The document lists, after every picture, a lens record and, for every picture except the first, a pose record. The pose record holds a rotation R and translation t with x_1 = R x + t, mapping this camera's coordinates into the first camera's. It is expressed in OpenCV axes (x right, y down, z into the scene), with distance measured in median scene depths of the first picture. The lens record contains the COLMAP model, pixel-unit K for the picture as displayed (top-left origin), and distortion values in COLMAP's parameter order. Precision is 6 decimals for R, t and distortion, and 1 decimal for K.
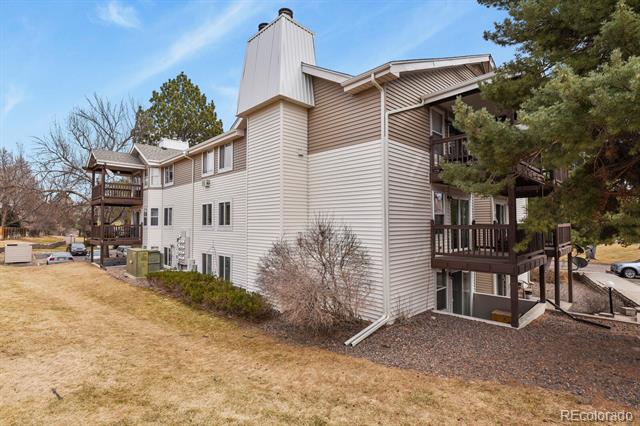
lens RADIAL K [[319.4, 0, 322.7], [0, 319.4, 211.4], [0, 0, 1]] dist [-0.021952, -0.001106]
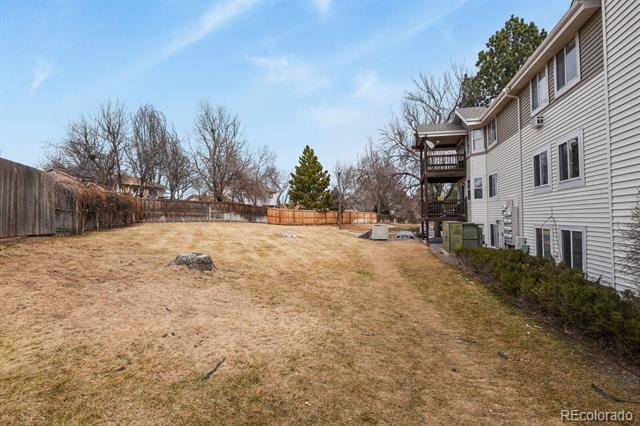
lens RADIAL K [[319.4, 0, 322.7], [0, 319.4, 211.4], [0, 0, 1]] dist [-0.021952, -0.001106]
pose [[0.527795, -0.018356, -0.849173, -0.048316], [0.036649, 0.999327, 0.001177, 0.084455], [0.848581, -0.031743, 0.528113, 0.277314]]
